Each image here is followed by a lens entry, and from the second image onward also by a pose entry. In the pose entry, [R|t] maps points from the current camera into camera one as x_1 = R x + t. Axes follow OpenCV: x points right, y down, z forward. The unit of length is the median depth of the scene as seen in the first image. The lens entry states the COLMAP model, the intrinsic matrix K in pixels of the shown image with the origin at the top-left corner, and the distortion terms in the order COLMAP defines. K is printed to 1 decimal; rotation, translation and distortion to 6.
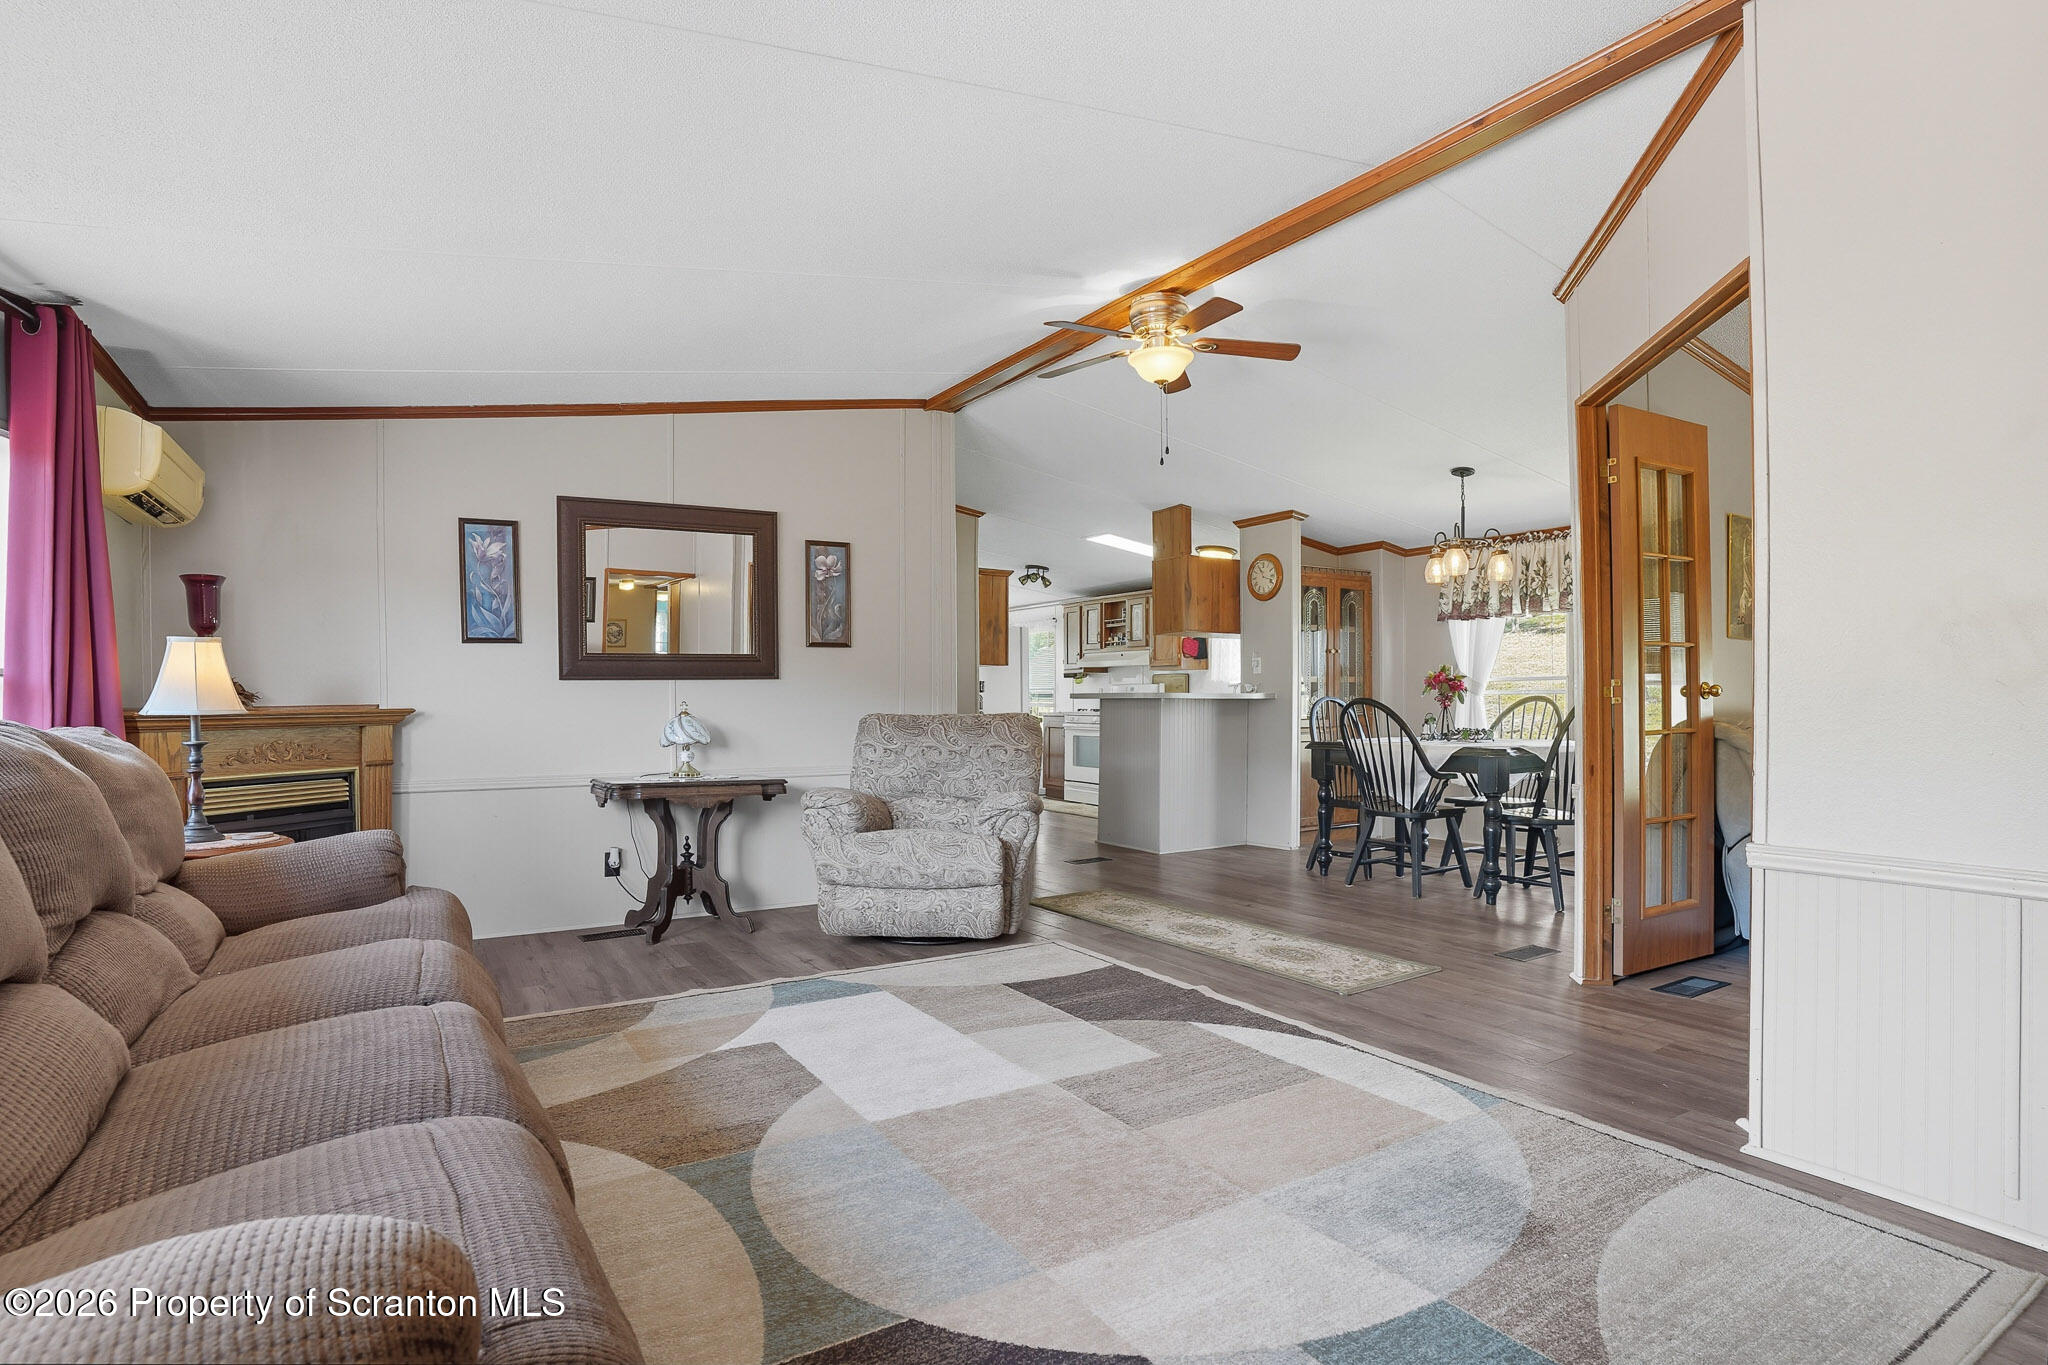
lens RADIAL K [[1032.7, 0, 1025.9], [0, 1032.7, 690.7], [0, 0, 1]] dist [-0.085622, 0.042660]
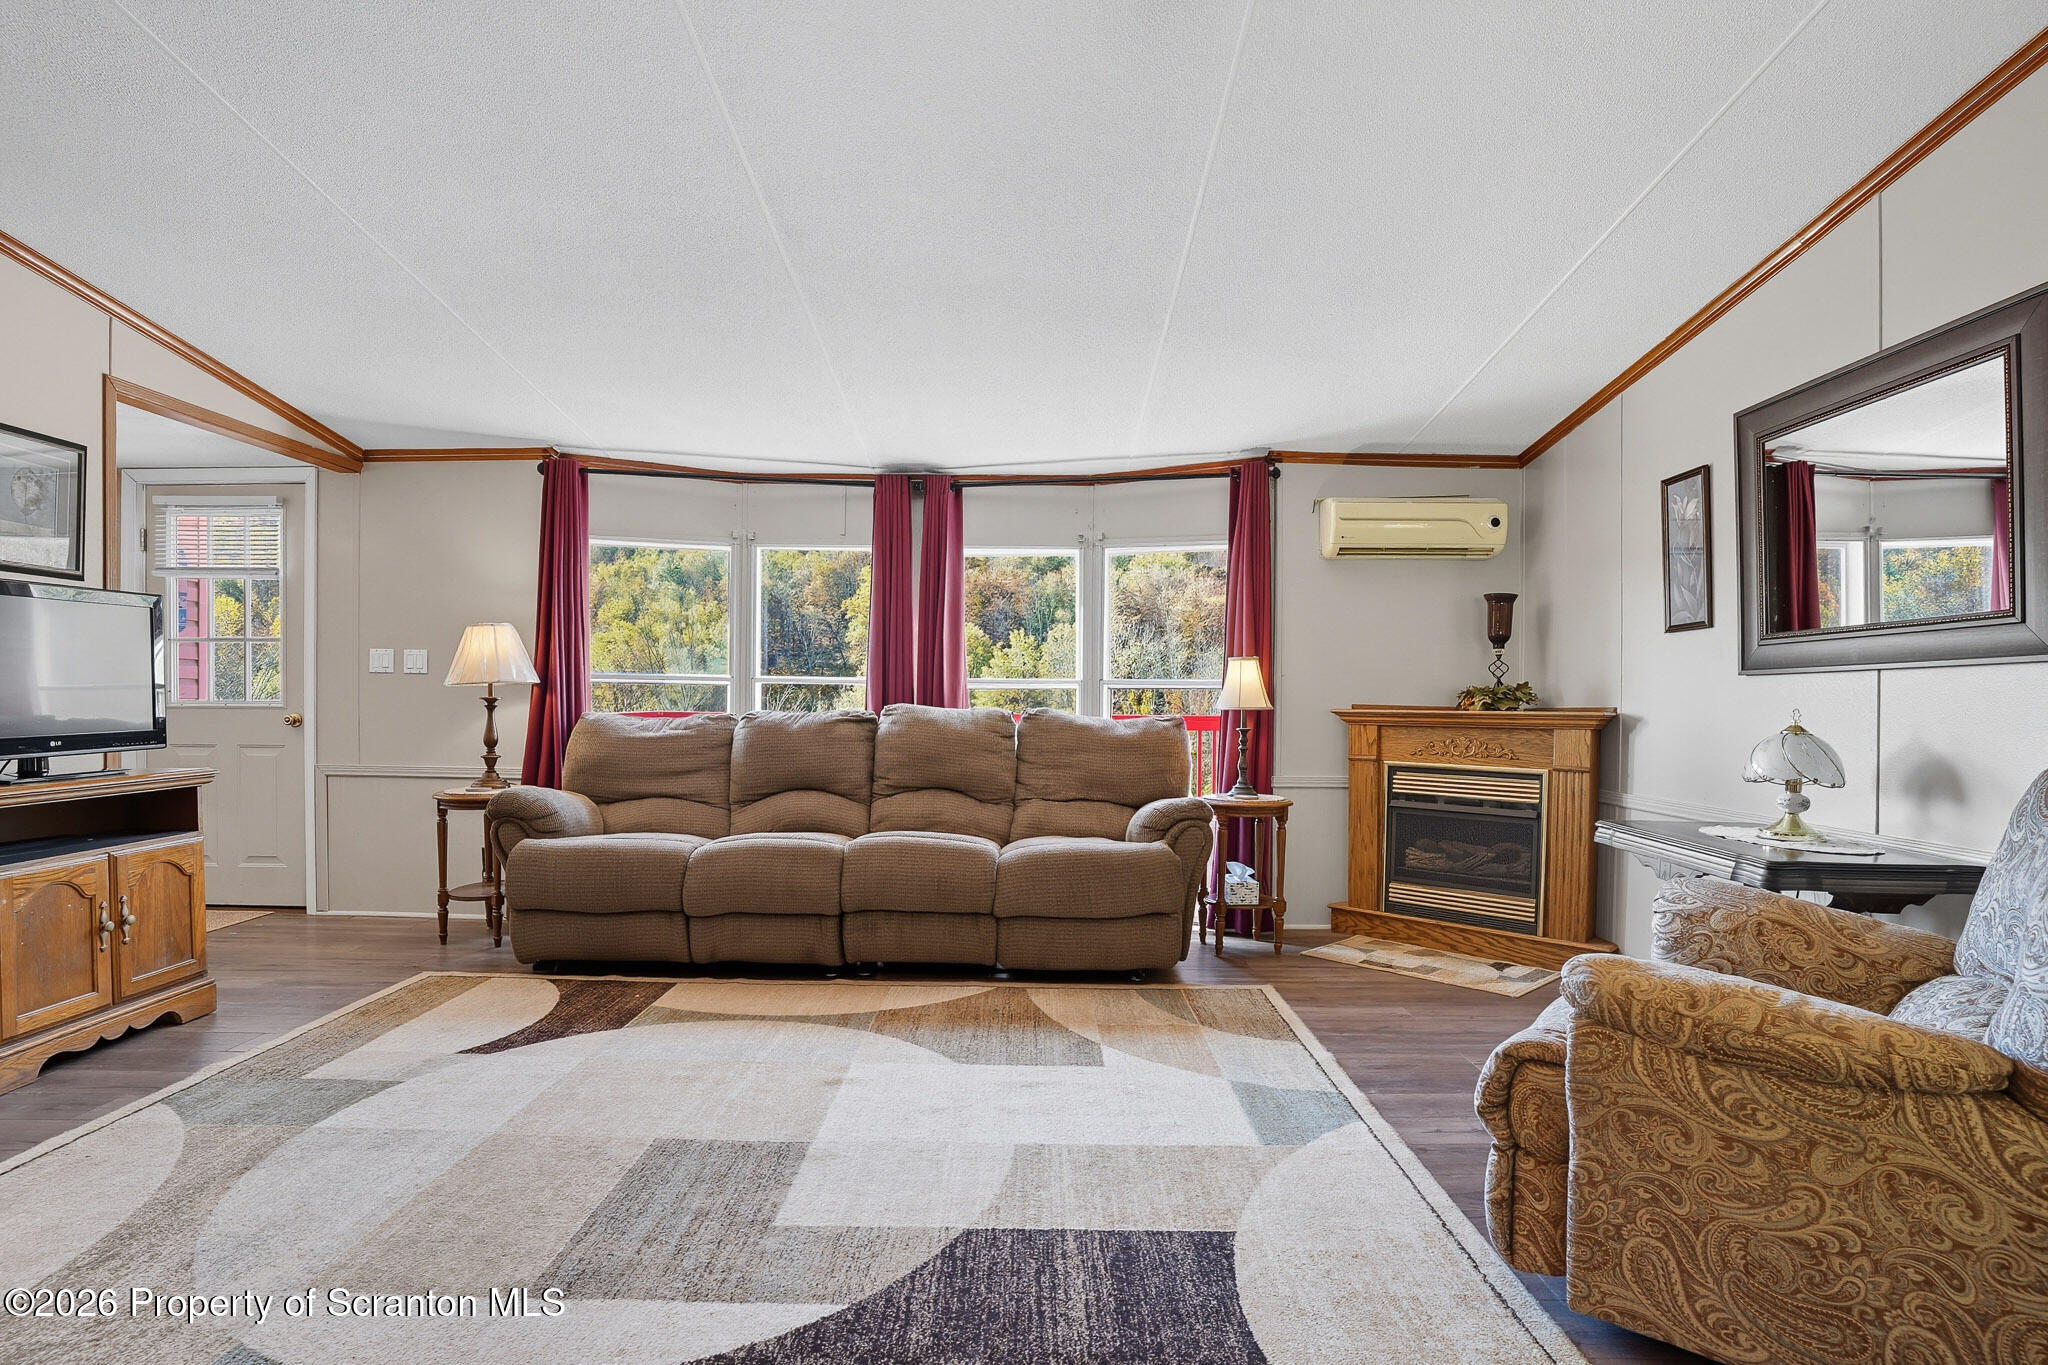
lens RADIAL K [[1040.7, 0, 1022.3], [0, 1040.7, 709.9], [0, 0, 1]] dist [-0.084259, 0.045180]
pose [[-0.536869, 0.009872, -0.843608, 0.398416], [0.004390, 0.999951, 0.008907, 0.004275], [0.843654, 0.001078, -0.536886, 0.976385]]
